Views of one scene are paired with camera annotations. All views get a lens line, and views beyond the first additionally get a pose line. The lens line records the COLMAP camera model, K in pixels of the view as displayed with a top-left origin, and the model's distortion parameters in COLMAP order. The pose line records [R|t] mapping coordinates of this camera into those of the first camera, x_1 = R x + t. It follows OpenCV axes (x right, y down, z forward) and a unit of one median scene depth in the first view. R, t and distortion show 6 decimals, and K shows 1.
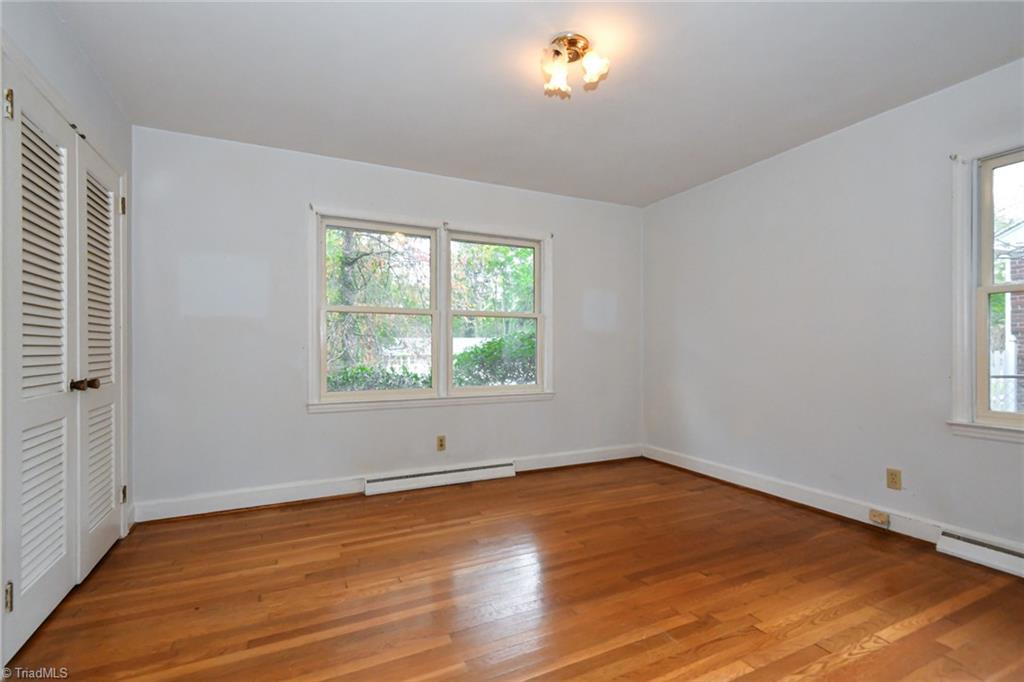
lens RADIAL K [[464.2, 0, 505.4], [0, 464.2, 348.3], [0, 0, 1]] dist [0.015161, -0.001145]
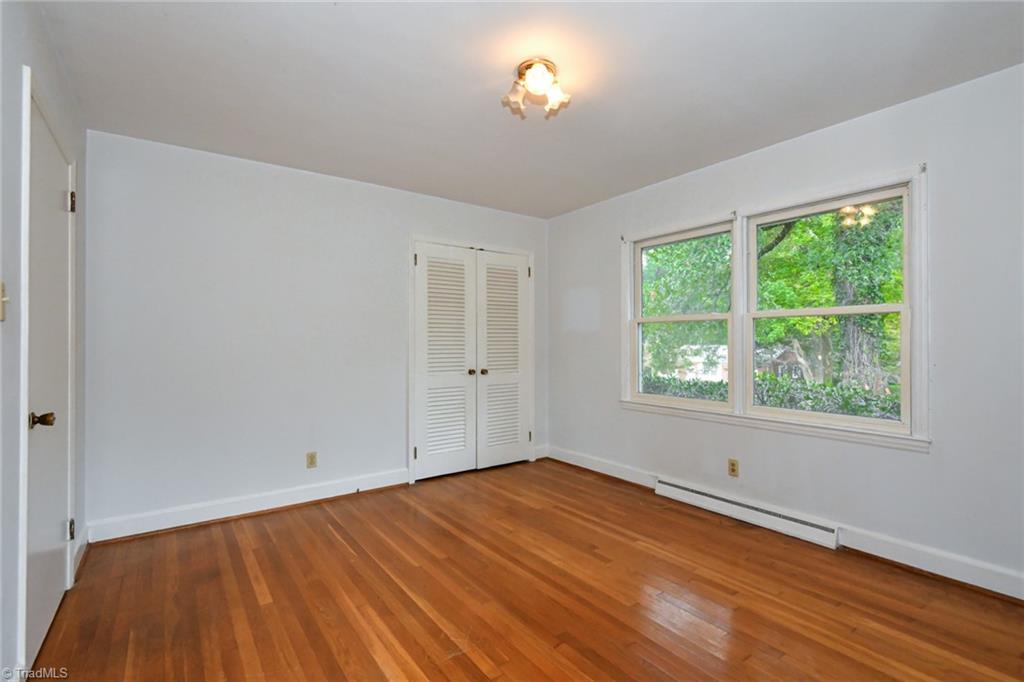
lens RADIAL K [[464.2, 0, 509.0], [0, 464.2, 339.4], [0, 0, 1]] dist [0.015161, -0.001145]
pose [[0.189692, -0.009344, -0.981799, 0.730233], [-0.000195, 0.999954, -0.009554, -0.029712], [0.981844, 0.002004, 0.189682, 0.489462]]
